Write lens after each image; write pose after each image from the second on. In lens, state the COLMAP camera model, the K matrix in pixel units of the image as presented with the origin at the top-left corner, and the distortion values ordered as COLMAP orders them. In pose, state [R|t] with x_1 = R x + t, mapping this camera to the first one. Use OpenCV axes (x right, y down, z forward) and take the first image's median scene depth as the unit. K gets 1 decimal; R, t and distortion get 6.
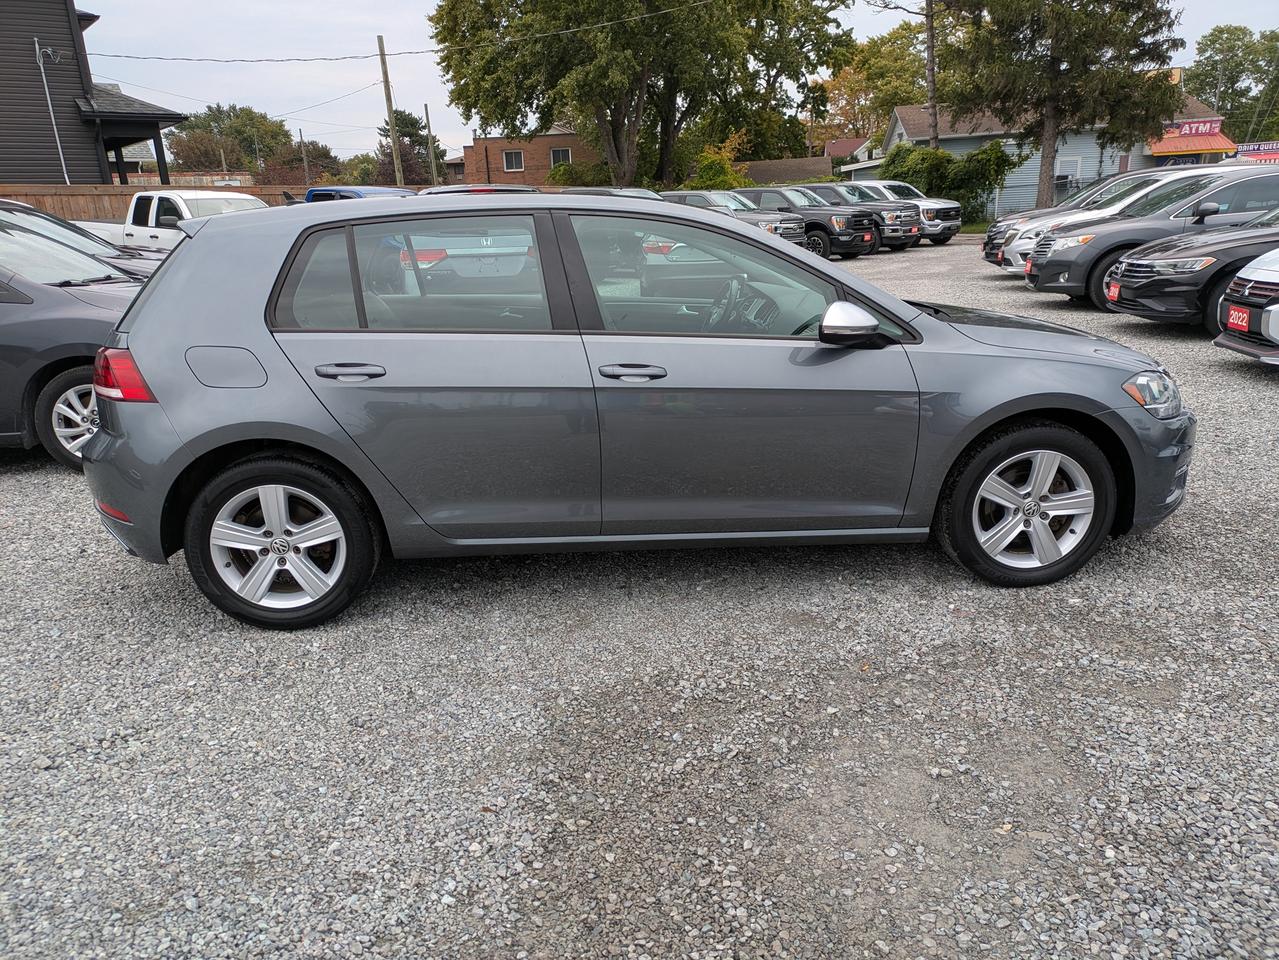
lens RADIAL K [[939.6, 0, 645.9], [0, 939.6, 492.2], [0, 0, 1]] dist [0.016939, 0.002496]
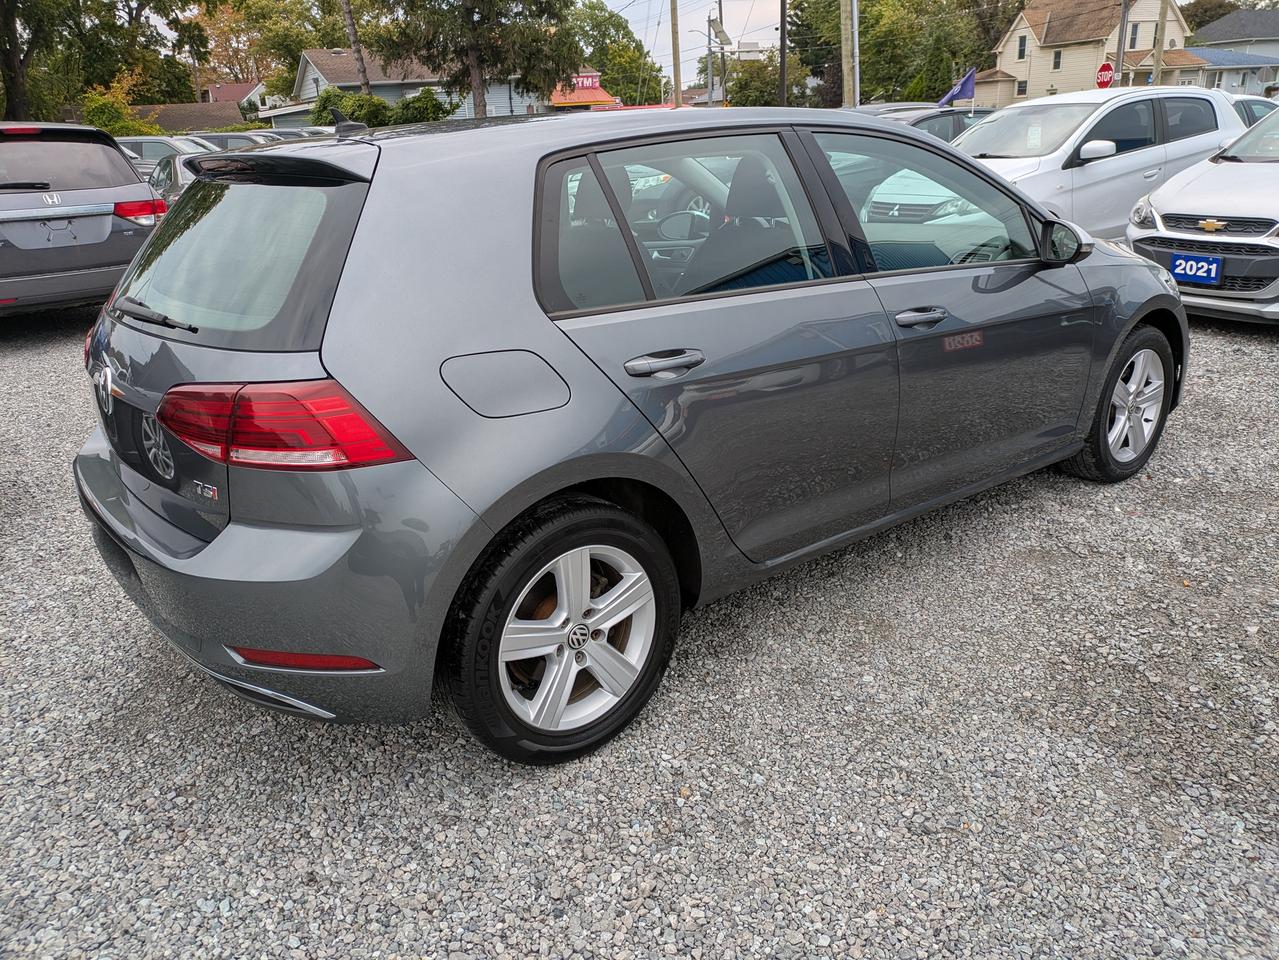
lens RADIAL K [[926.7, 0, 635.5], [0, 926.7, 483.3], [0, 0, 1]] dist [0.016906, -0.001581]
pose [[0.833510, -0.200035, 0.515021, -0.052200], [0.177170, 0.979702, 0.093786, -0.008107], [-0.523327, 0.013075, 0.852032, 0.031948]]
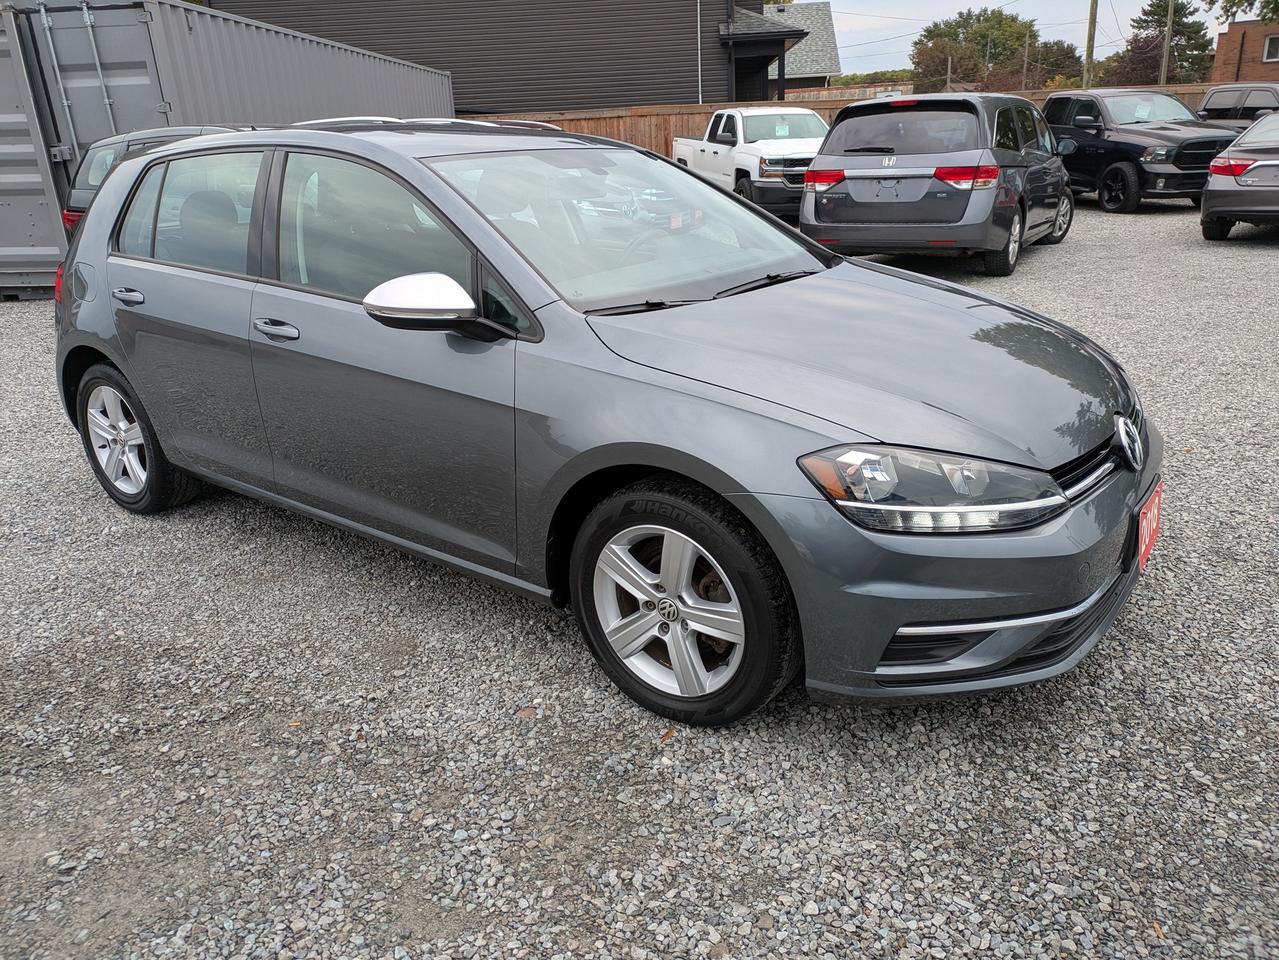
lens RADIAL K [[939.6, 0, 645.9], [0, 939.6, 492.2], [0, 0, 1]] dist [0.016939, 0.002496]
pose [[0.749545, 0.229602, -0.620858, 0.070073], [-0.174351, 0.973277, 0.149442, -0.014117], [0.638579, -0.003766, 0.769547, 0.042509]]
